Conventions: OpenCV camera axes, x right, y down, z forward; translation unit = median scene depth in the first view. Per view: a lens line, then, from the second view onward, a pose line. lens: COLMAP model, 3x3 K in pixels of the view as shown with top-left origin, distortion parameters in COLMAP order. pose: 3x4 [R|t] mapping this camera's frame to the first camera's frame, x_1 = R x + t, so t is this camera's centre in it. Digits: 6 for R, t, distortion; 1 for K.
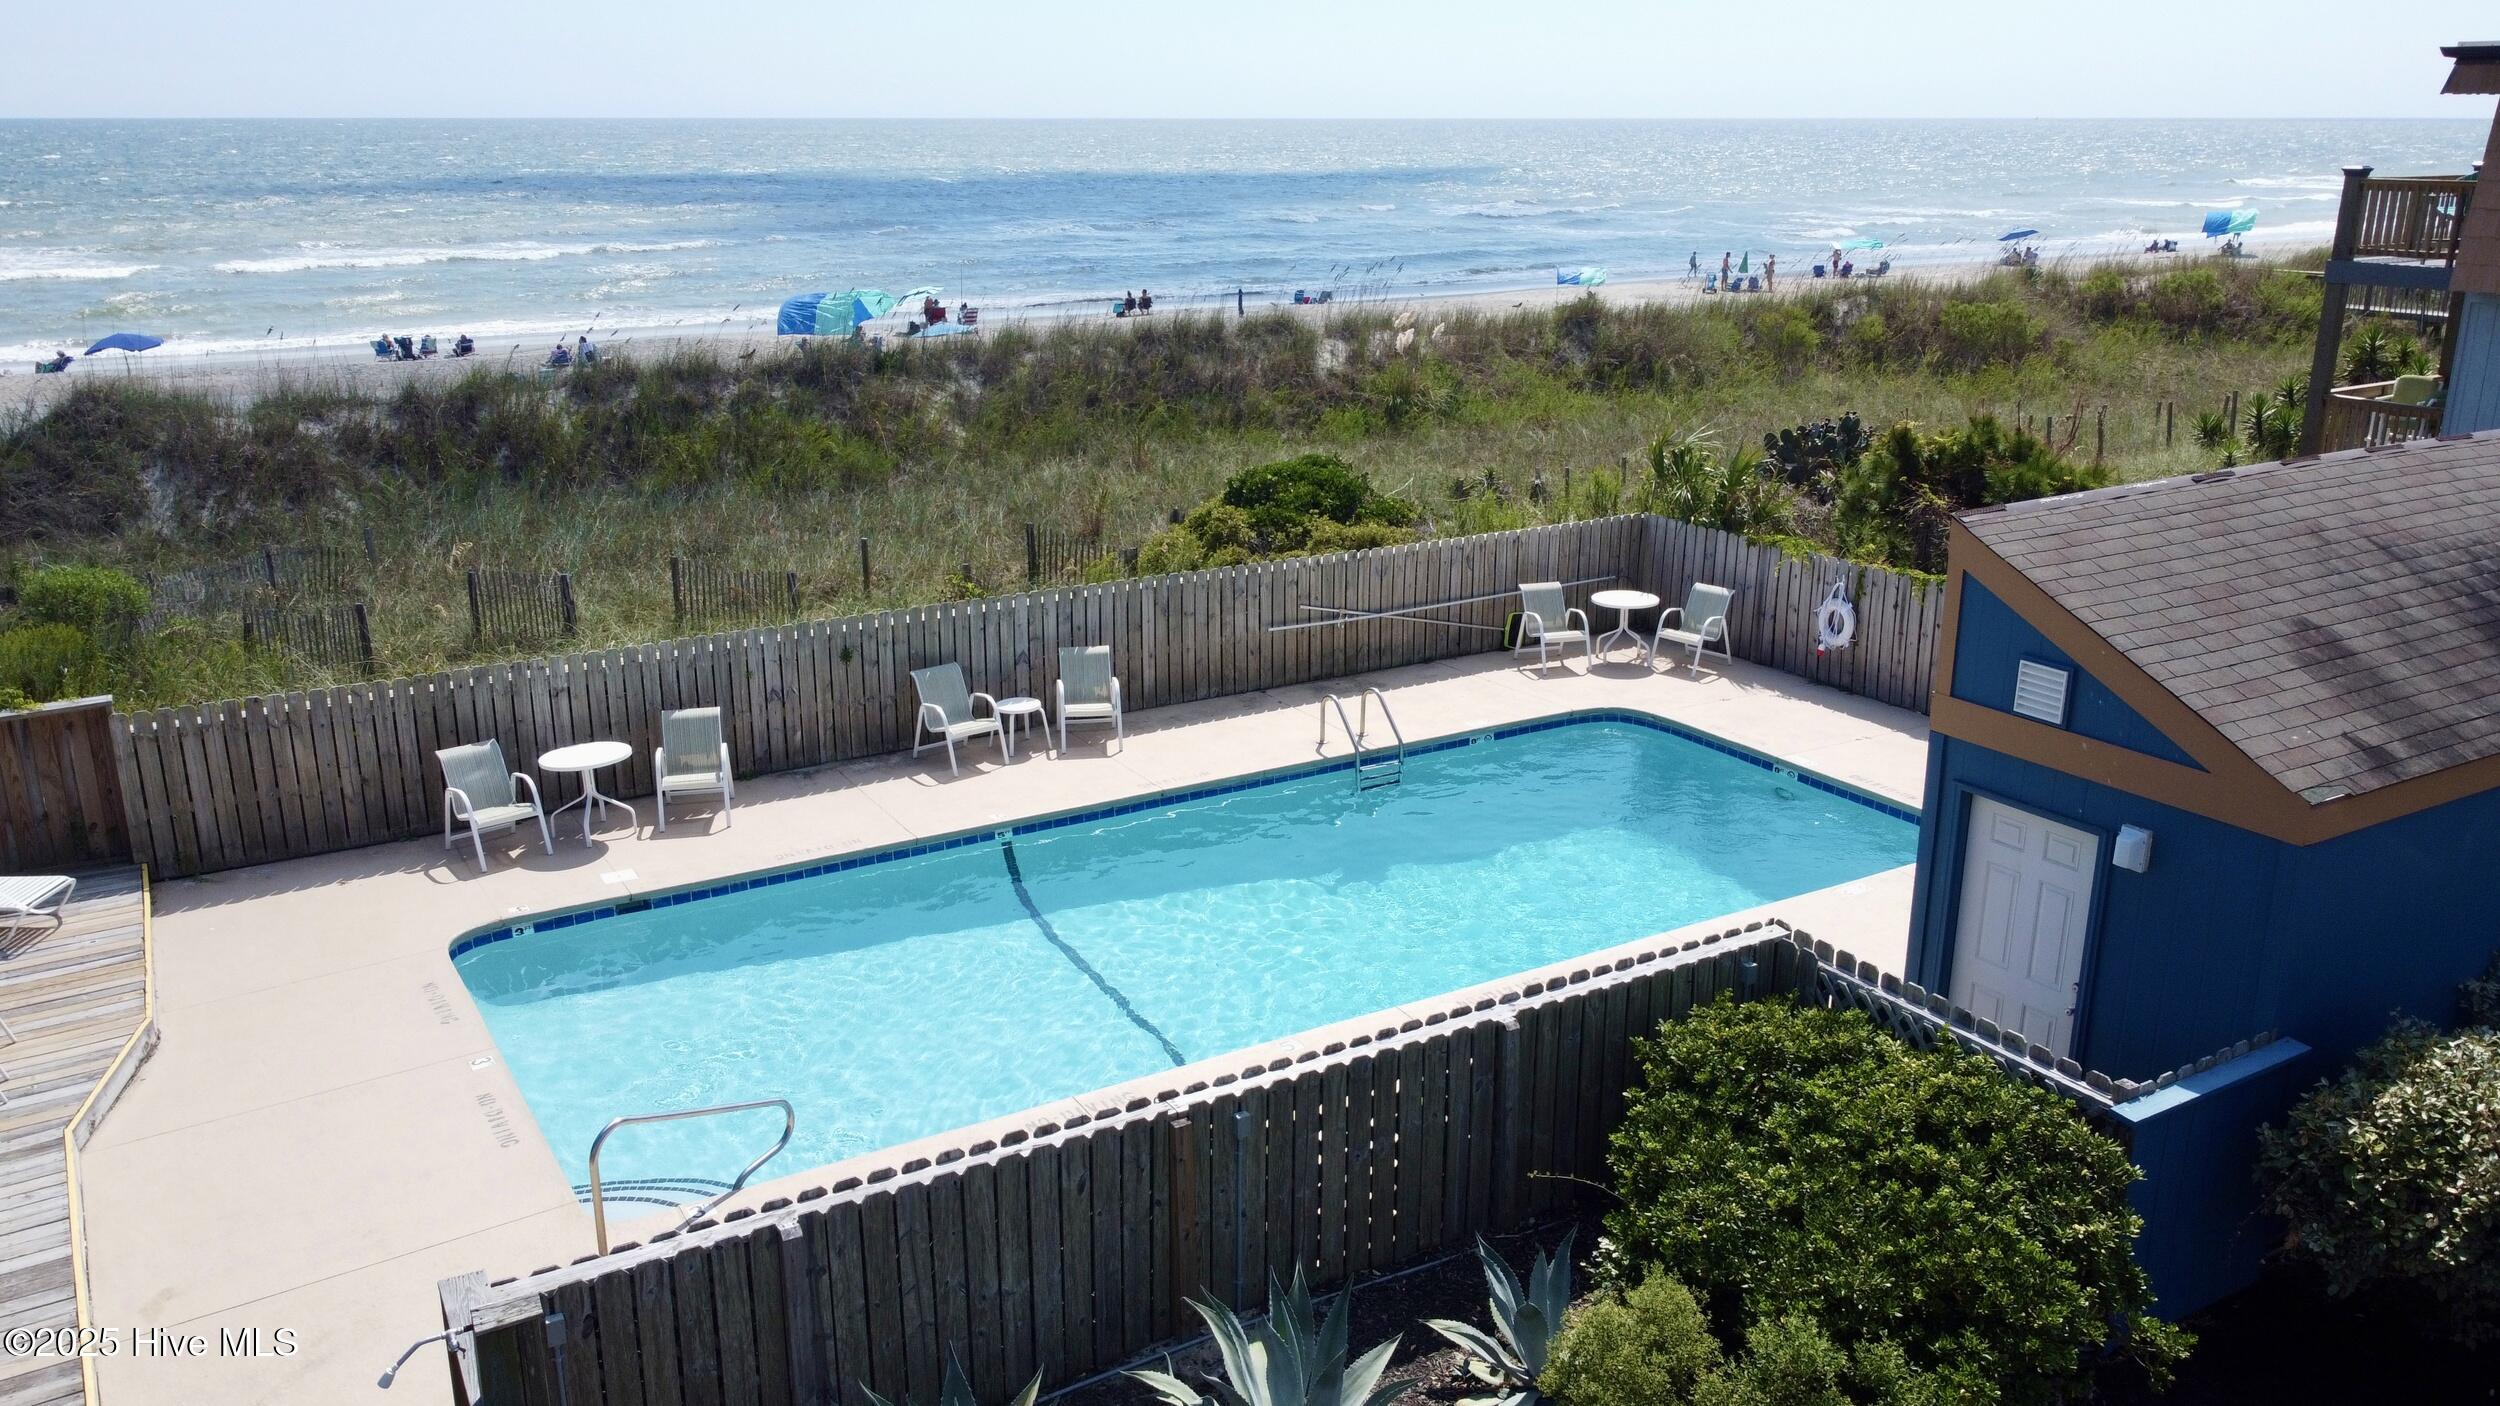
lens RADIAL K [[1968.5, 0, 1250.0], [0, 1968.5, 703.0], [0, 0, 1]] dist [0.006661, -0.006048]
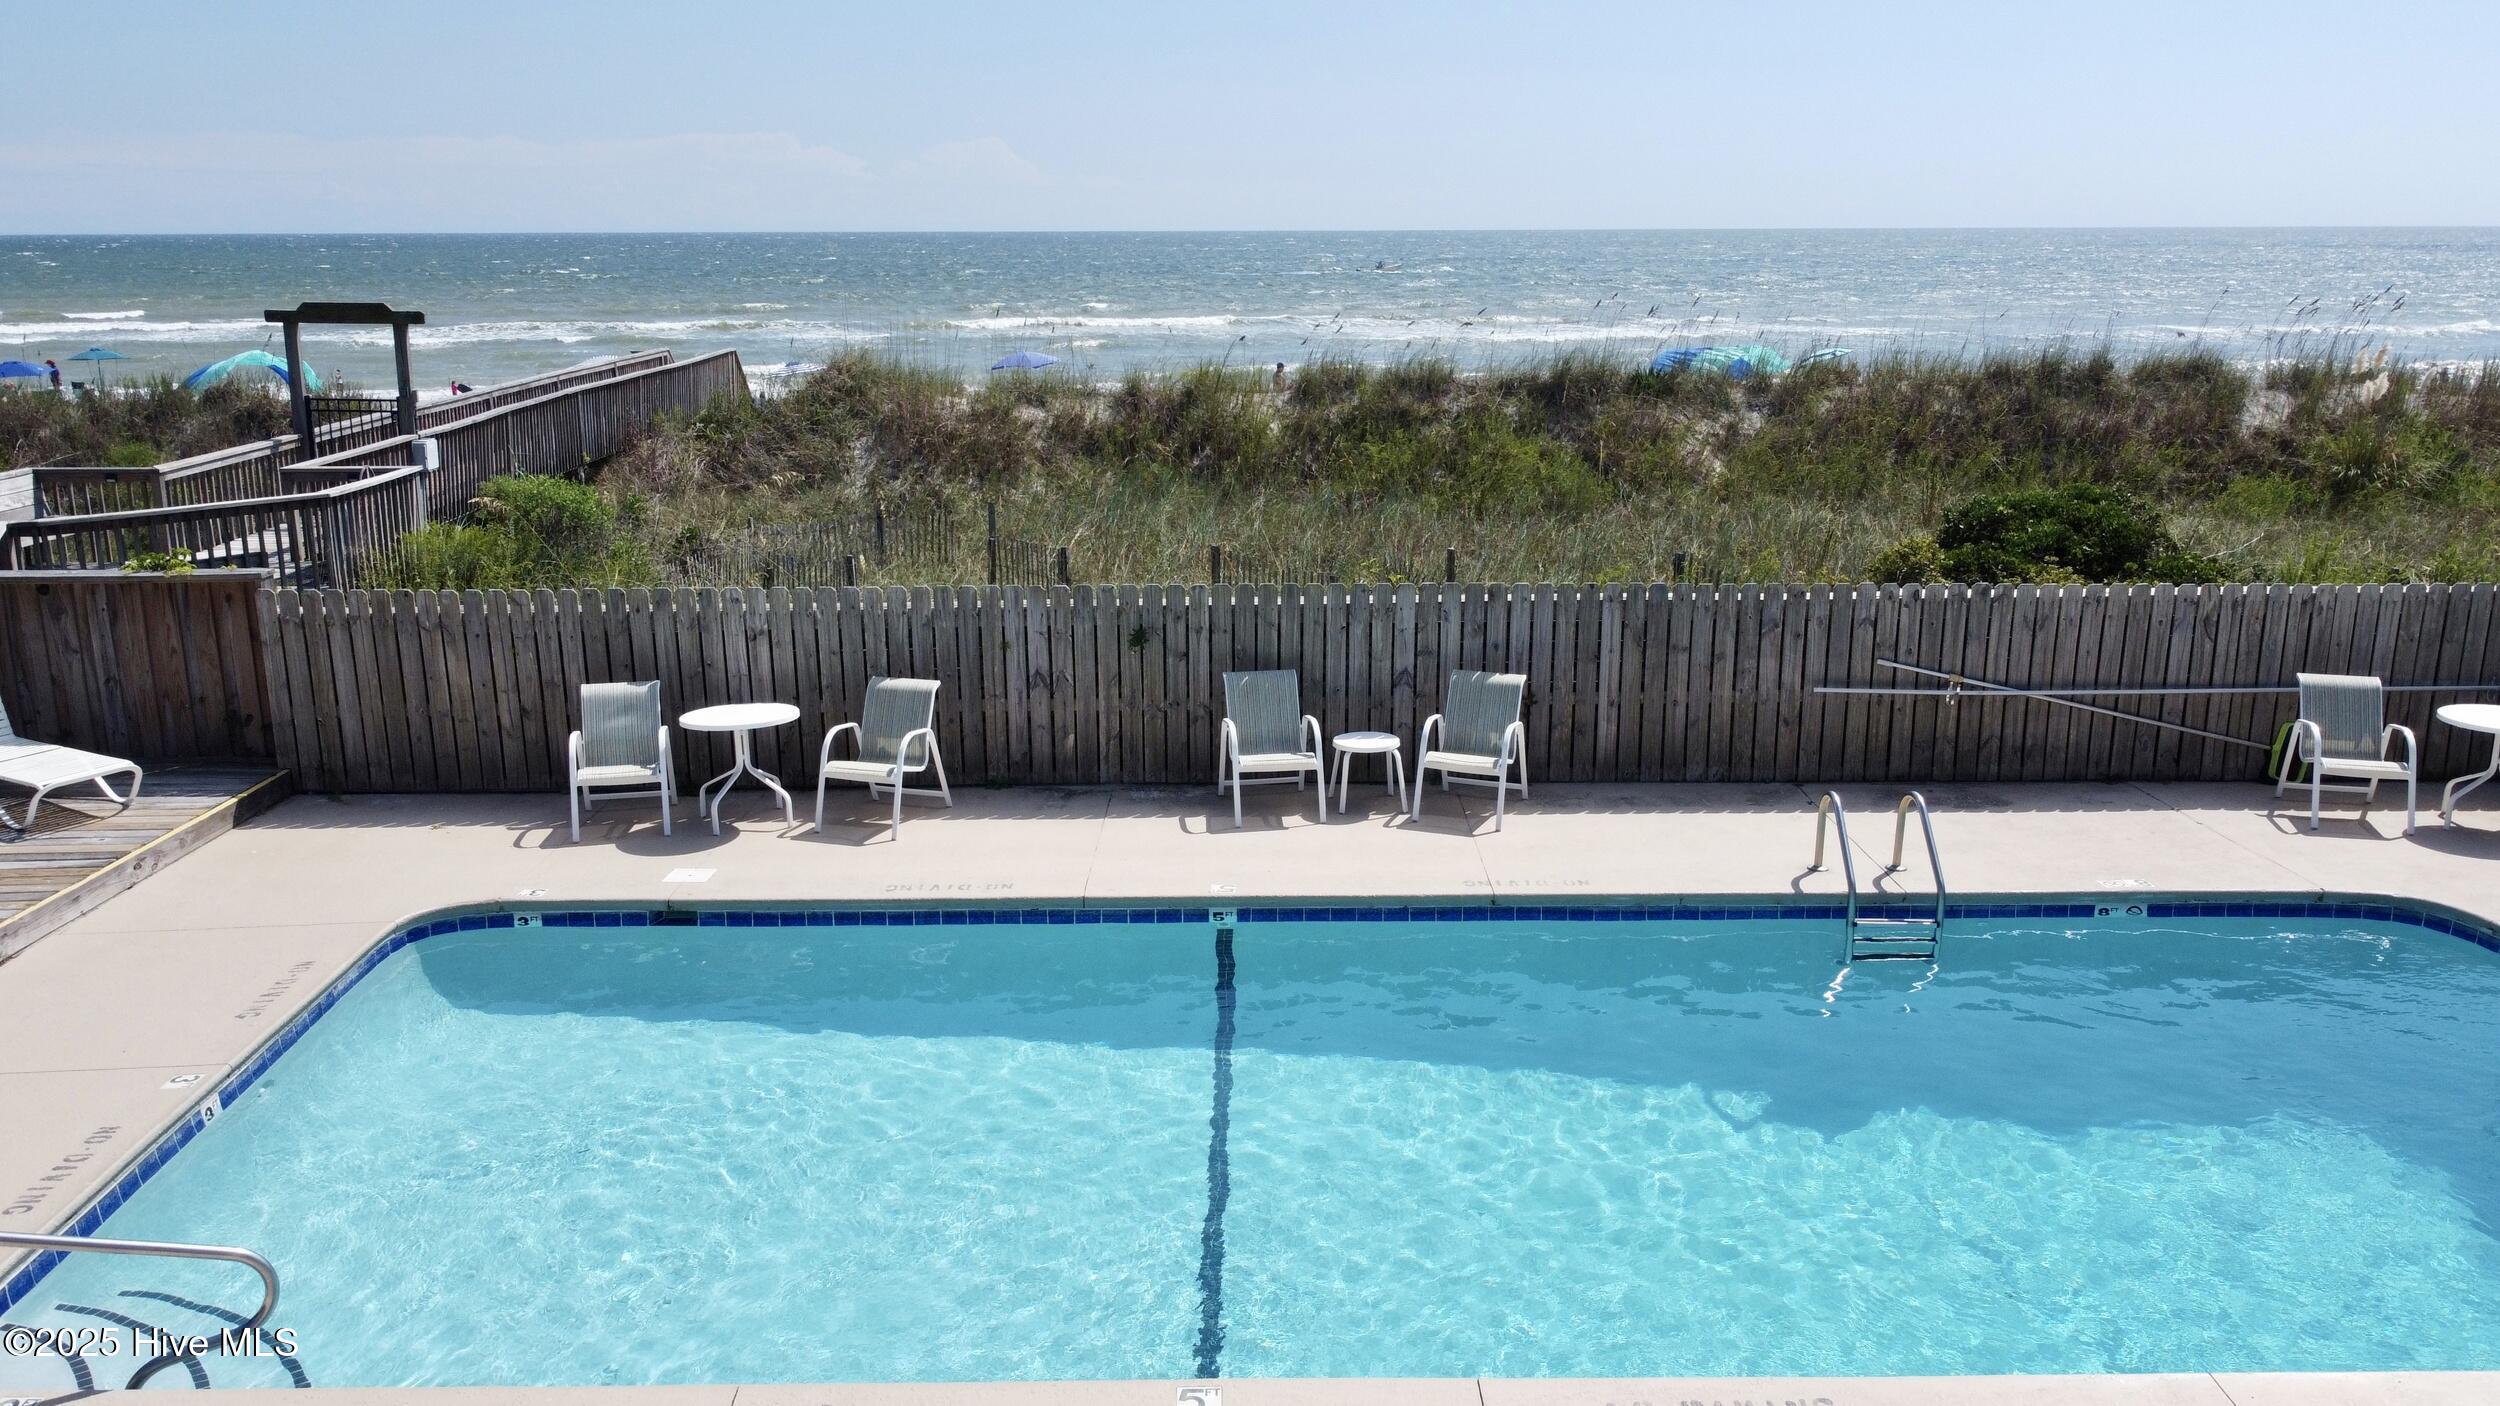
lens RADIAL K [[1897.3, 0, 1250.0], [0, 1897.3, 703.0], [0, 0, 1]] dist [0.004012, 0.000105]
pose [[0.859811, 0.118501, -0.496672, 0.173687], [-0.145512, 0.989229, -0.015883, 0.004147], [0.489440, 0.085928, 0.867793, 0.404315]]
